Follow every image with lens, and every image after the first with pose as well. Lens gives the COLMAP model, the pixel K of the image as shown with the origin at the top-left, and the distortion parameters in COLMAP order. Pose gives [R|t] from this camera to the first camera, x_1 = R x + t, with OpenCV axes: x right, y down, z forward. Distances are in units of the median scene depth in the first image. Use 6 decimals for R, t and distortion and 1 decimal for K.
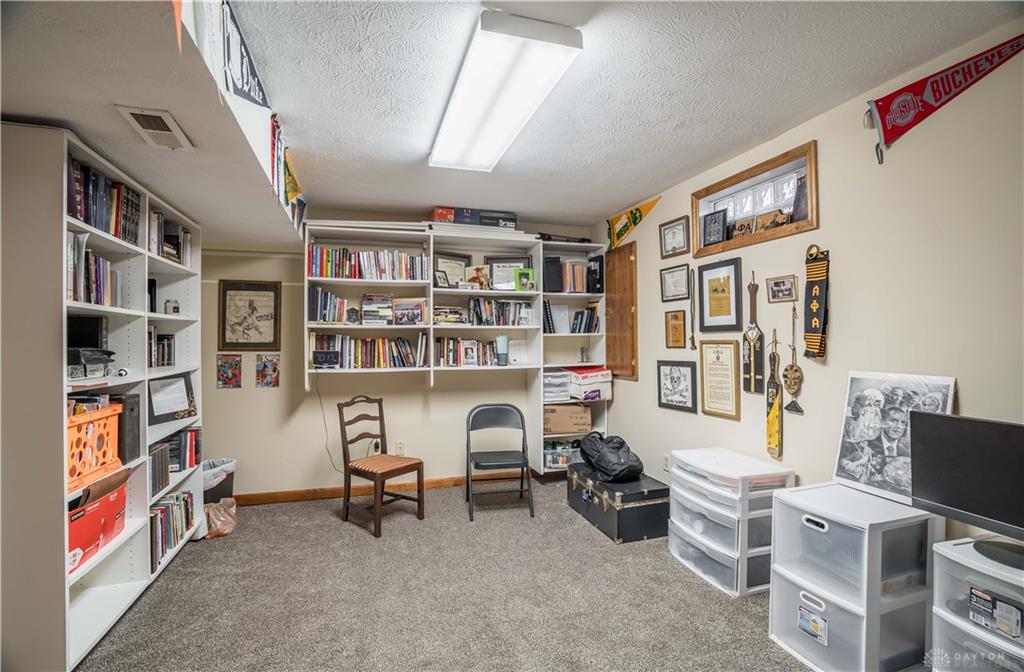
lens RADIAL K [[478.1, 0, 507.7], [0, 478.1, 335.7], [0, 0, 1]] dist [-0.067944, 0.031443]
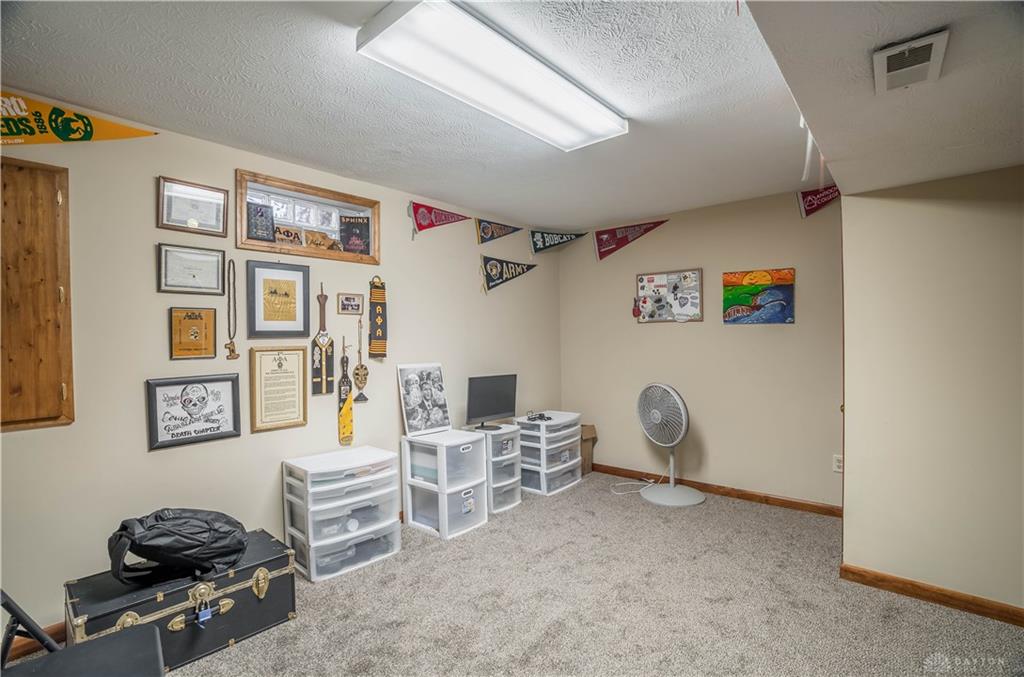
lens RADIAL K [[478.8, 0, 515.0], [0, 478.8, 344.4], [0, 0, 1]] dist [-0.001514, 0.000084]
pose [[-0.512910, 0.009033, 0.858395, -0.663187], [0.010530, 0.999936, -0.004231, 0.015310], [-0.858378, 0.006869, -0.512972, 1.189302]]
